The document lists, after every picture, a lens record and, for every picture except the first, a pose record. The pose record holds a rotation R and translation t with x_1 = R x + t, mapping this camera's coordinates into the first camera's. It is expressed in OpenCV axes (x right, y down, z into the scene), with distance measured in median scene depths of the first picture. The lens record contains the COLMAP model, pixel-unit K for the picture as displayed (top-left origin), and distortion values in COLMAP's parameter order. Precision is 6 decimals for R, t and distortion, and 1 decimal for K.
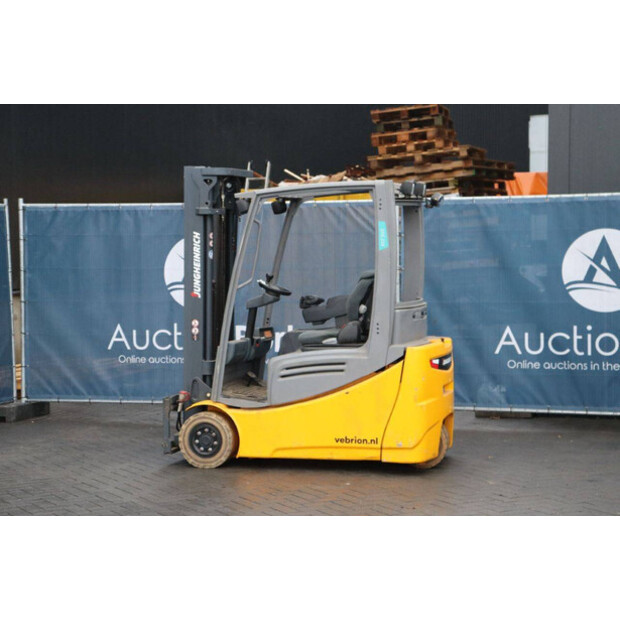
lens RADIAL K [[1450.2, 0, 310.4], [0, 1450.2, 300.1], [0, 0, 1]] dist [0.418035, 0.085154]
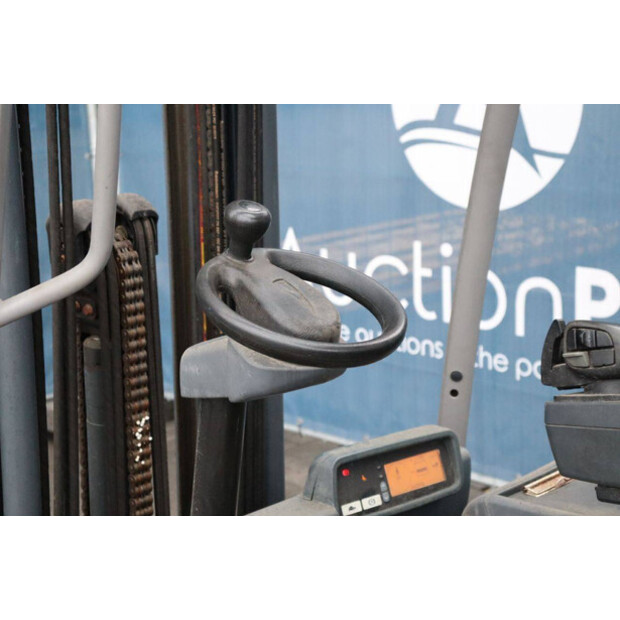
lens RADIAL K [[1404.5, 0, 310.0], [0, 1404.5, 310.0], [0, 0, 1]] dist [0.421667, -0.009690]
pose [[0.885237, 0.086857, -0.456959, 0.047336], [-0.001778, 0.983036, 0.183406, -0.036164], [0.465137, -0.161545, 0.870374, 0.863417]]
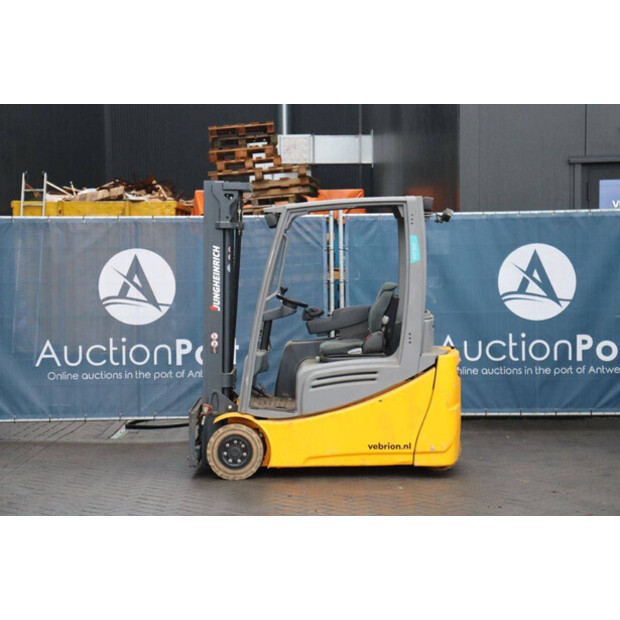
lens RADIAL K [[1450.2, 0, 310.4], [0, 1450.2, 300.1], [0, 0, 1]] dist [0.418035, 0.085154]
pose [[0.959848, -0.009600, 0.280358, -0.298059], [0.012500, 0.999885, -0.008557, 0.000306], [-0.280243, 0.011718, 0.959857, 0.016002]]
